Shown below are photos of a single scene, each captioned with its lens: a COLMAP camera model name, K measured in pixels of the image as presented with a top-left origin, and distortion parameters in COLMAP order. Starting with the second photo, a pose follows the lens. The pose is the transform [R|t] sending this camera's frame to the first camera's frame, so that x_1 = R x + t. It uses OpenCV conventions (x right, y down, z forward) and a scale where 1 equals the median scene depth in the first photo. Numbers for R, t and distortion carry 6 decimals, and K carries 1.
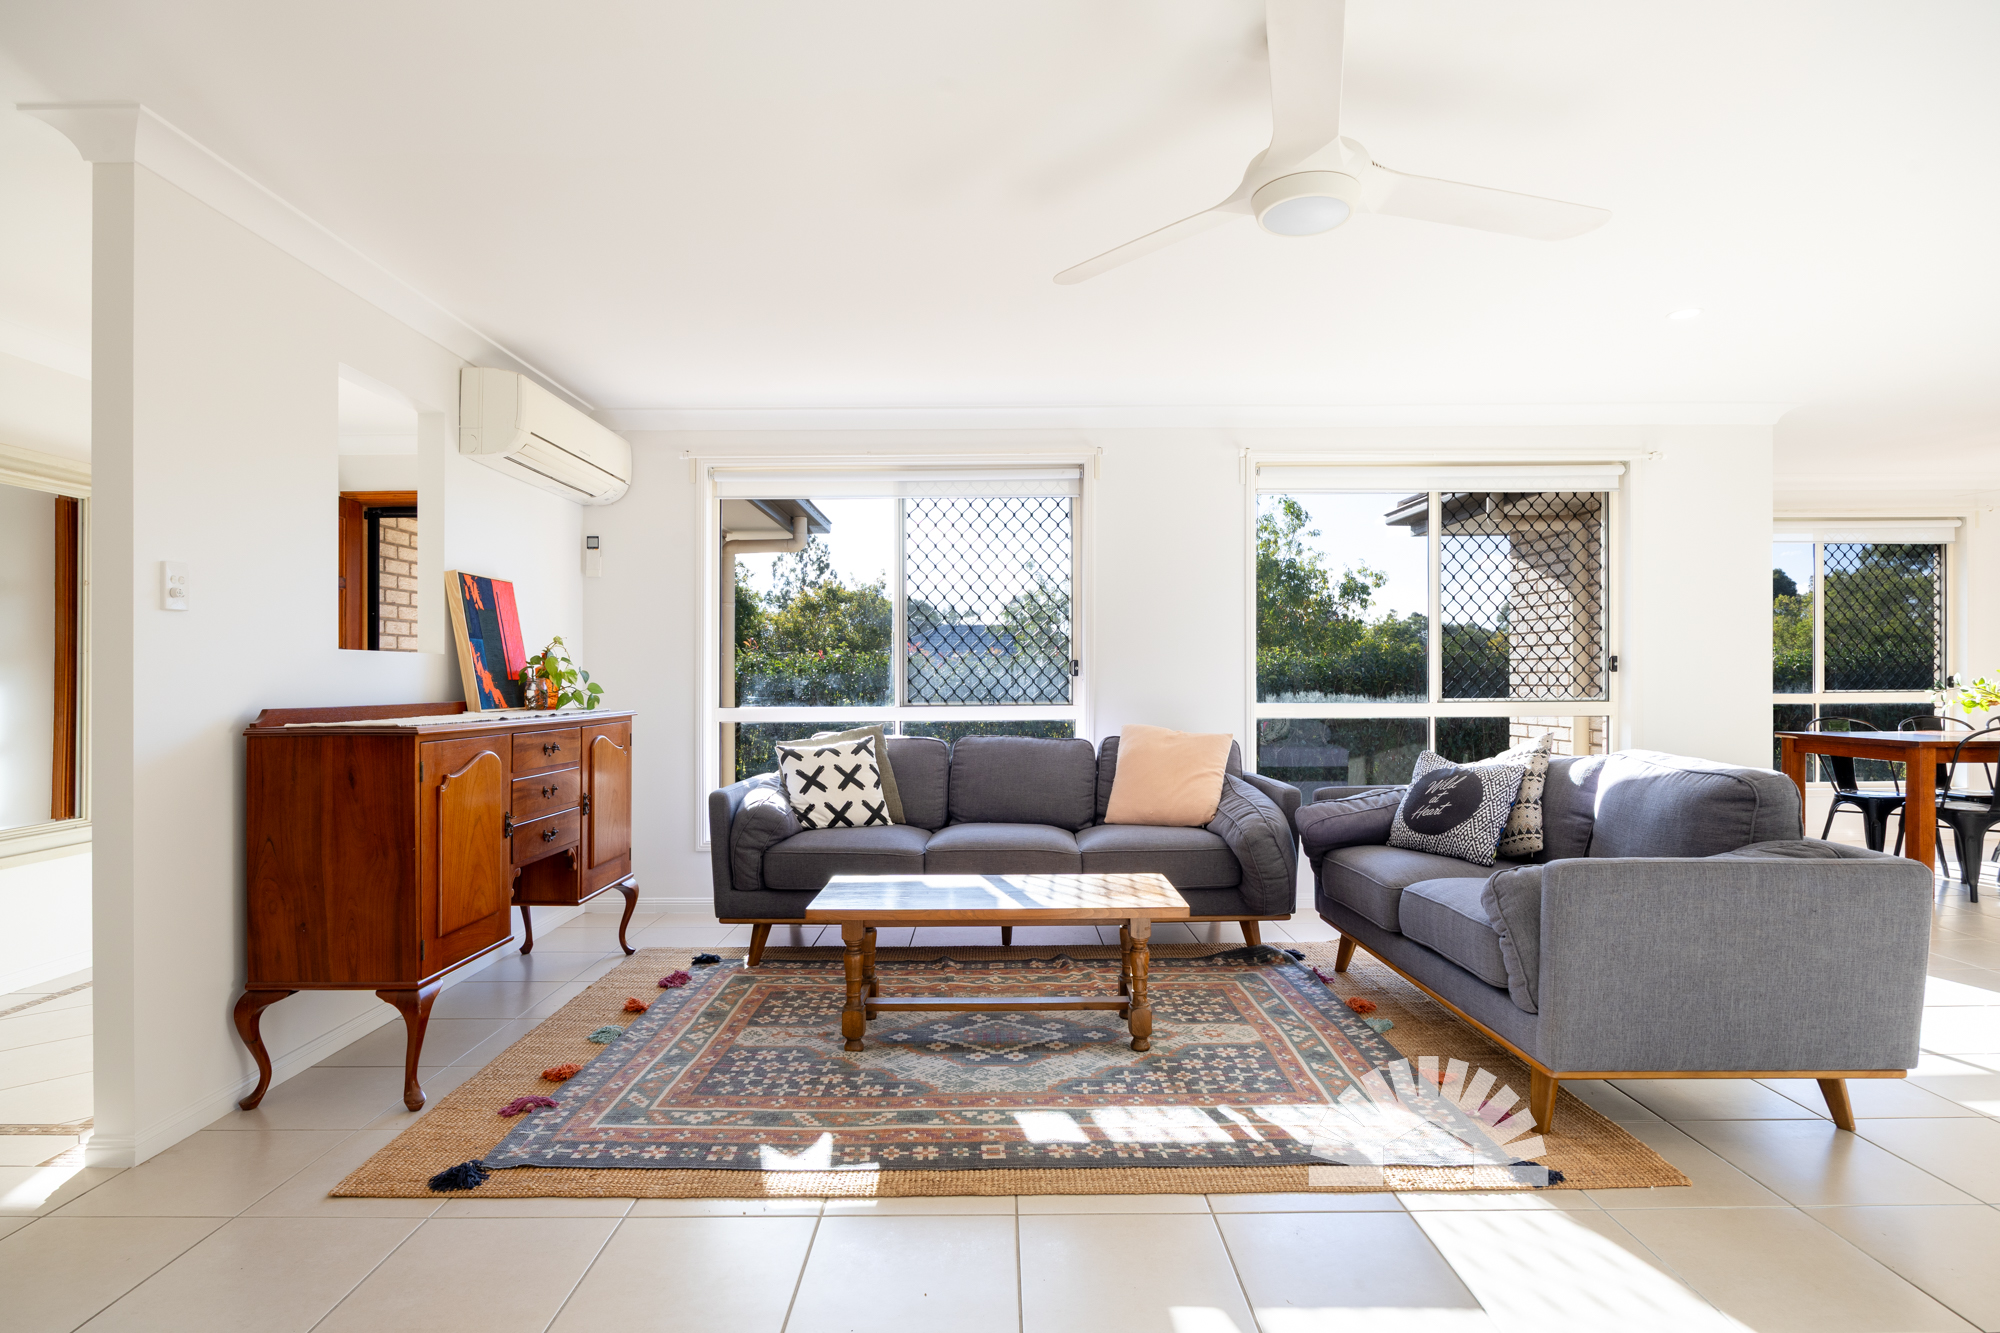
lens RADIAL K [[1001.2, 0, 988.5], [0, 1001.2, 676.2], [0, 0, 1]] dist [-0.006568, -0.000523]
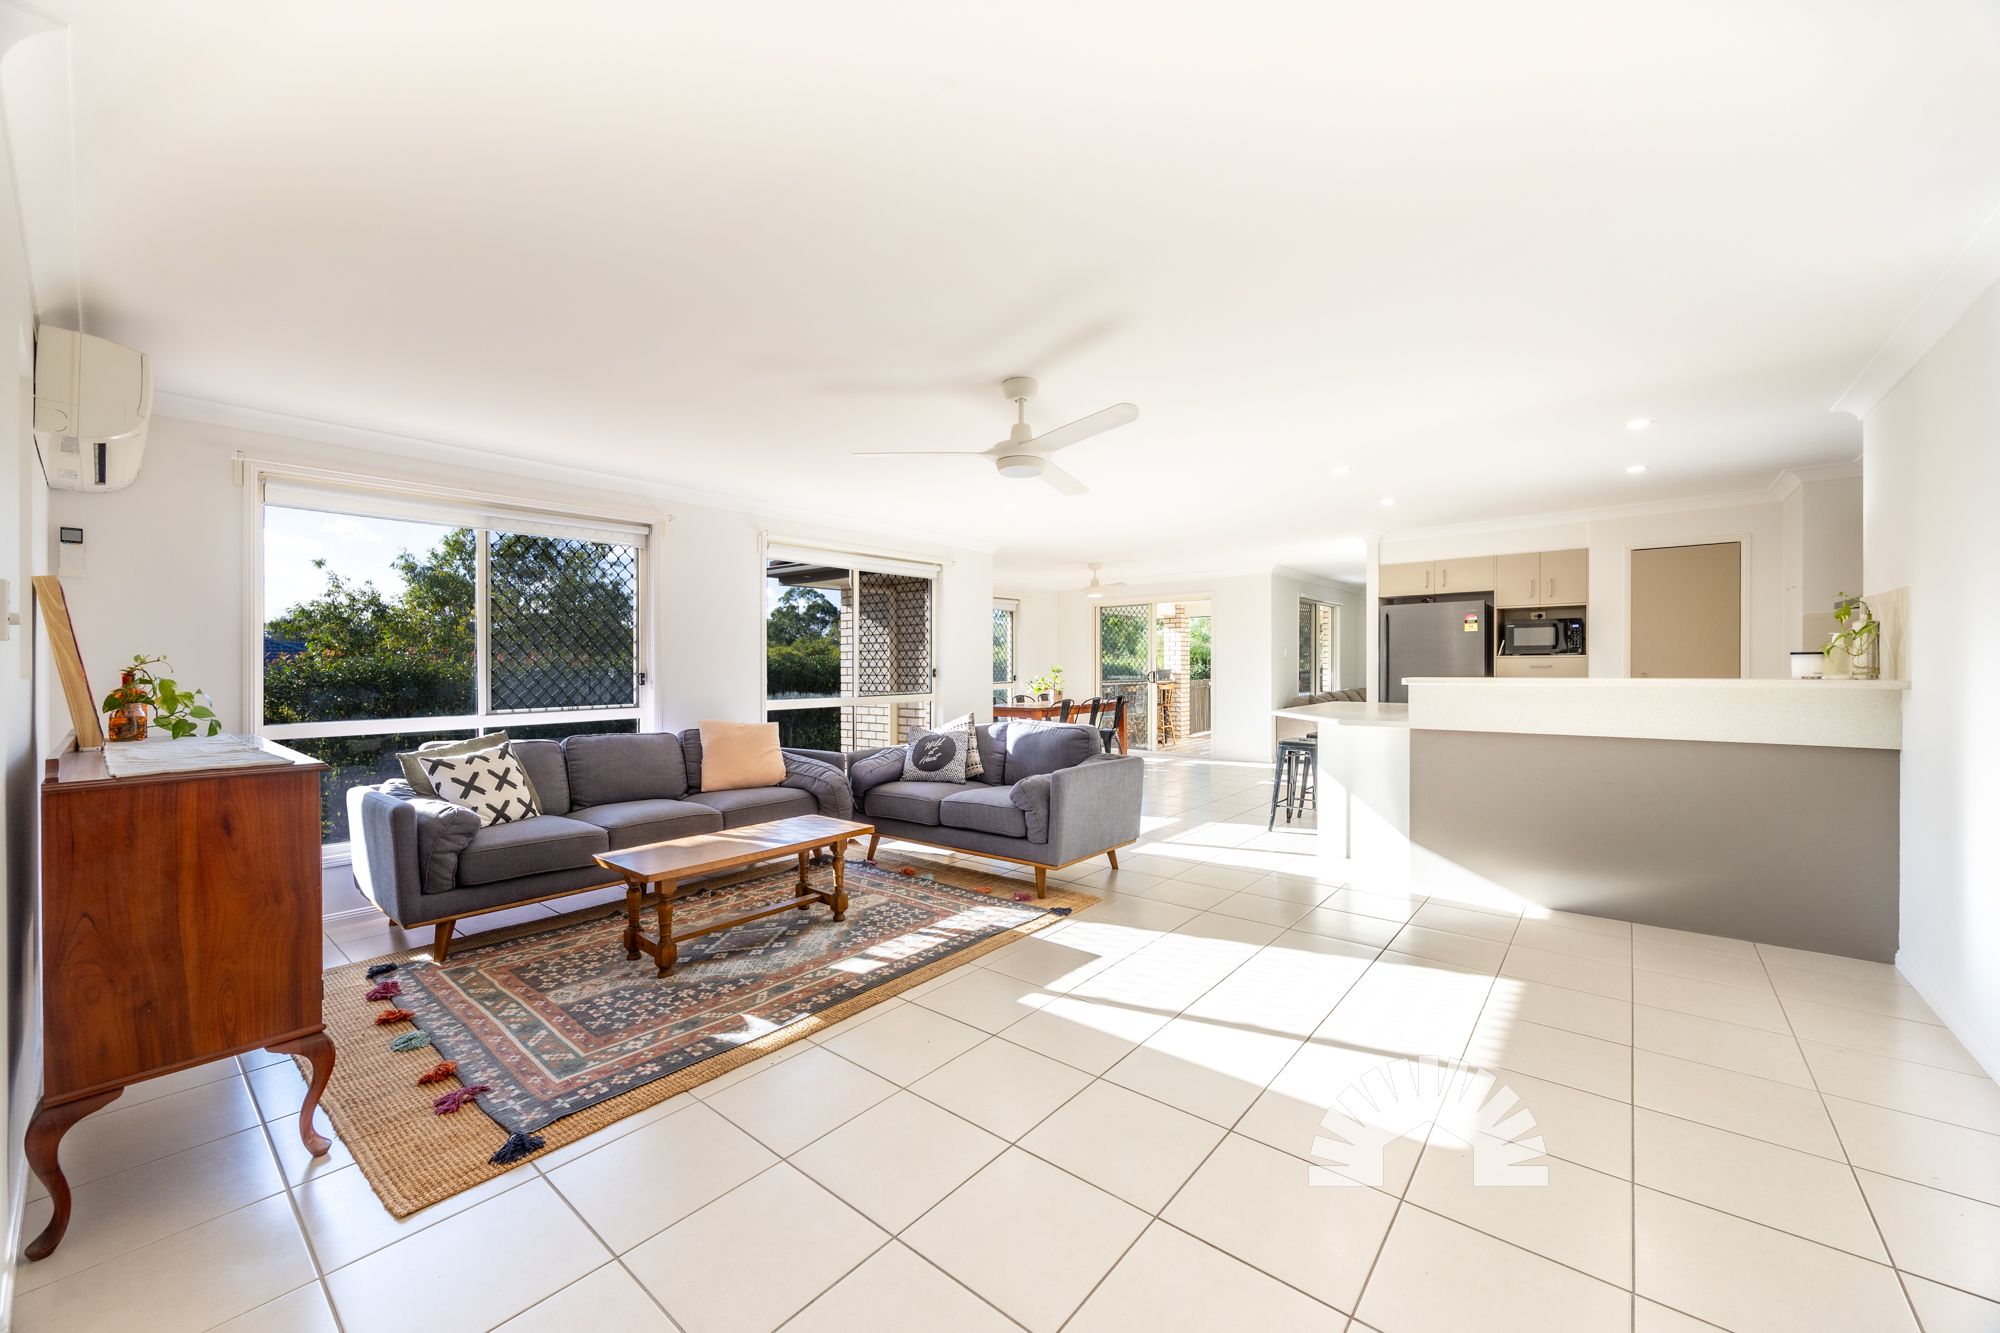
lens RADIAL K [[764.3, 0, 995.4], [0, 764.3, 671.2], [0, 0, 1]] dist [-0.001656, -0.000339]
pose [[0.641266, -0.004949, 0.767303, -0.624019], [0.002922, 0.999988, 0.004008, -0.034248], [-0.767313, -0.000328, 0.641273, 0.012044]]
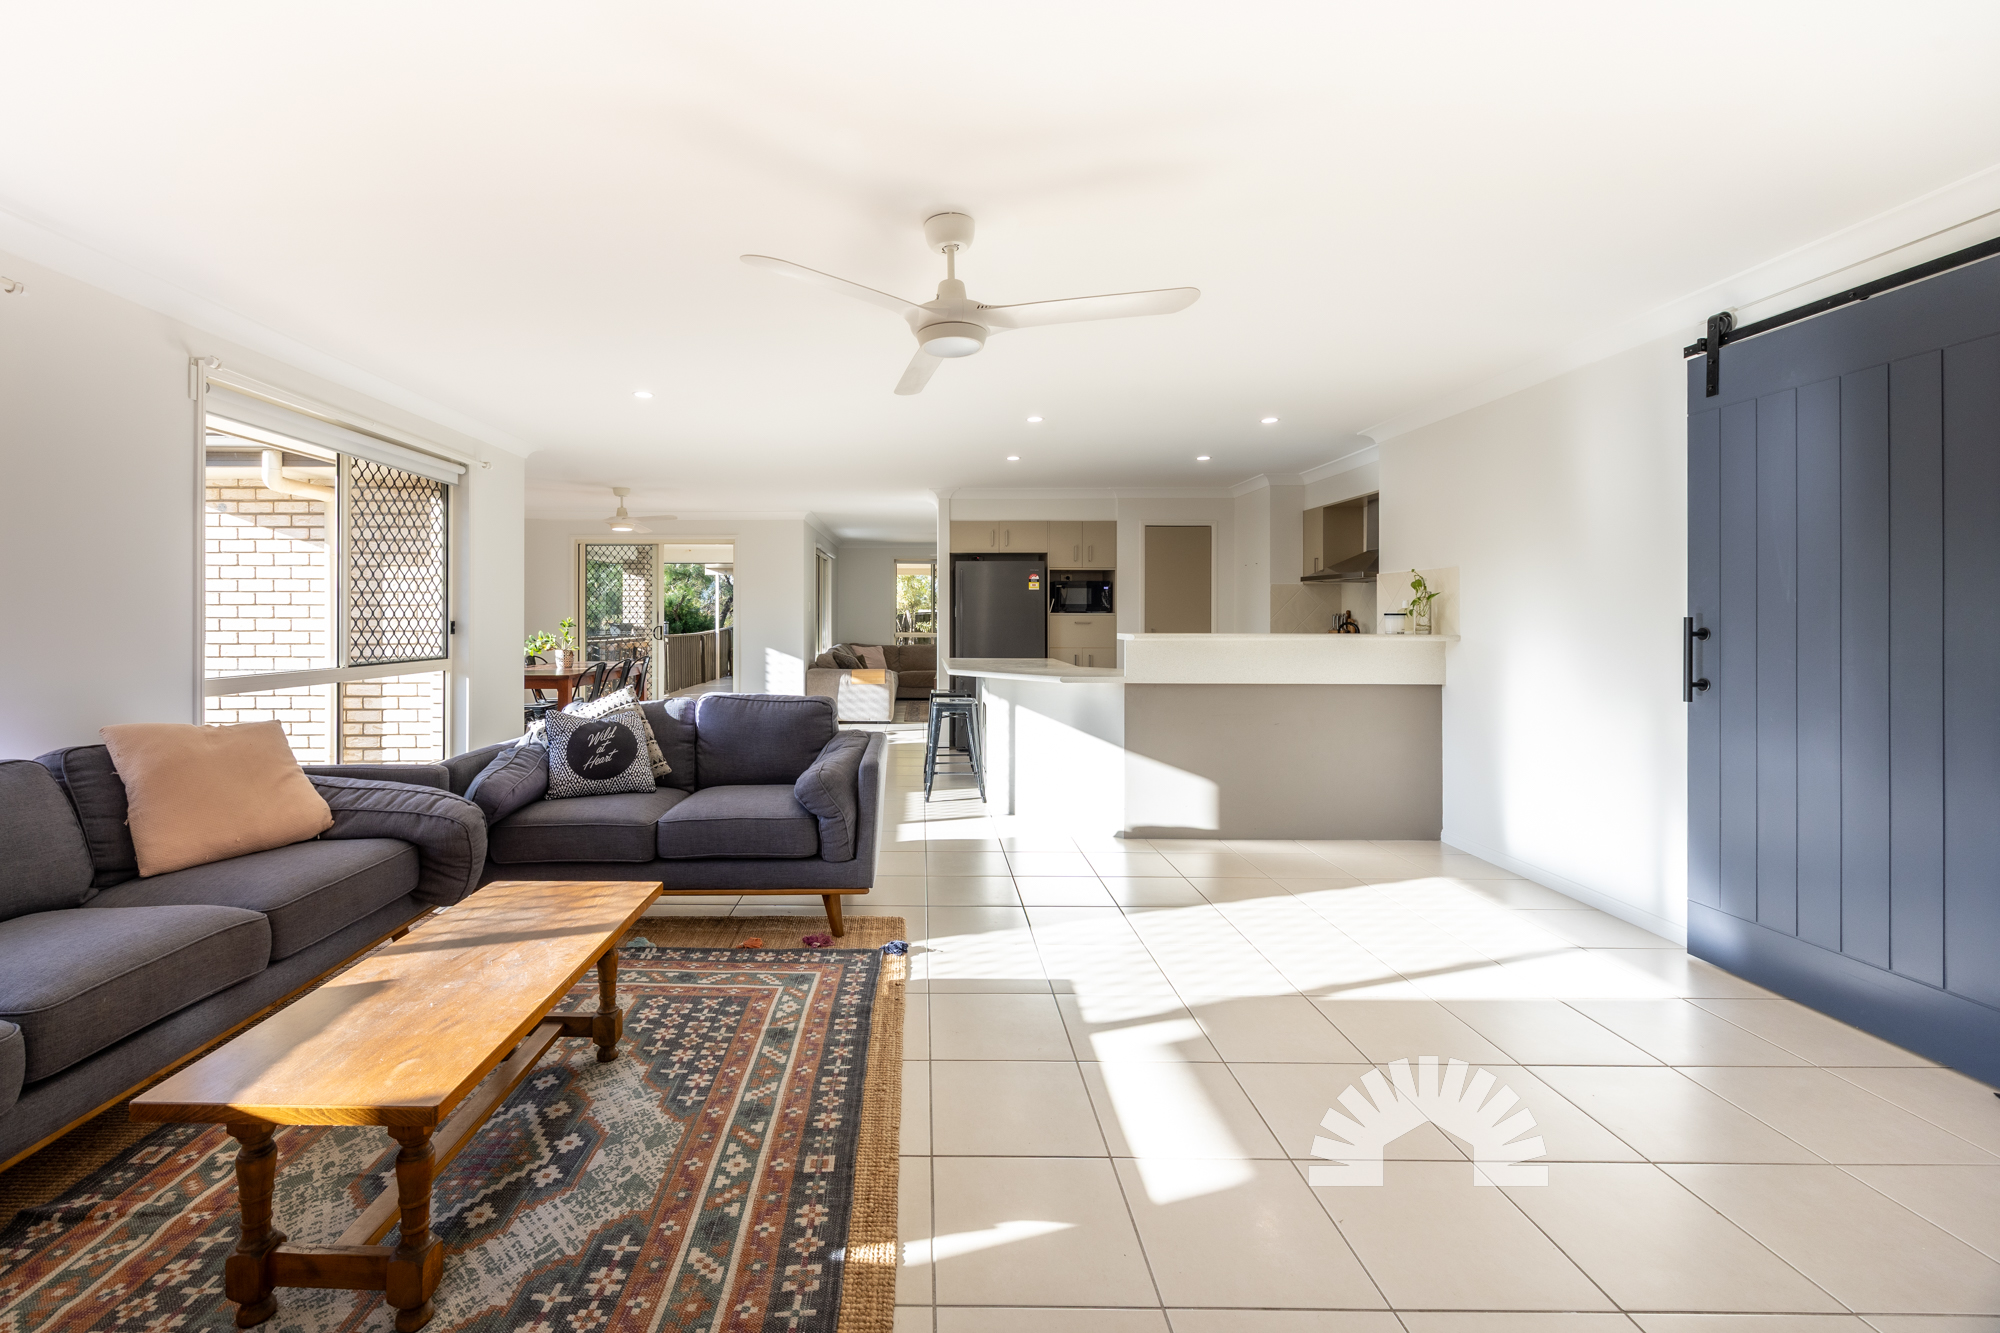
lens RADIAL K [[826.0, 0, 912.4], [0, 826.0, 618.3], [0, 0, 1]] dist [0.000424, -0.000153]
pose [[0.007158, 0.004252, 0.999965, -0.609685], [-0.004006, 0.999983, -0.004223, -0.034786], [-0.999966, -0.003976, 0.007175, 0.700622]]
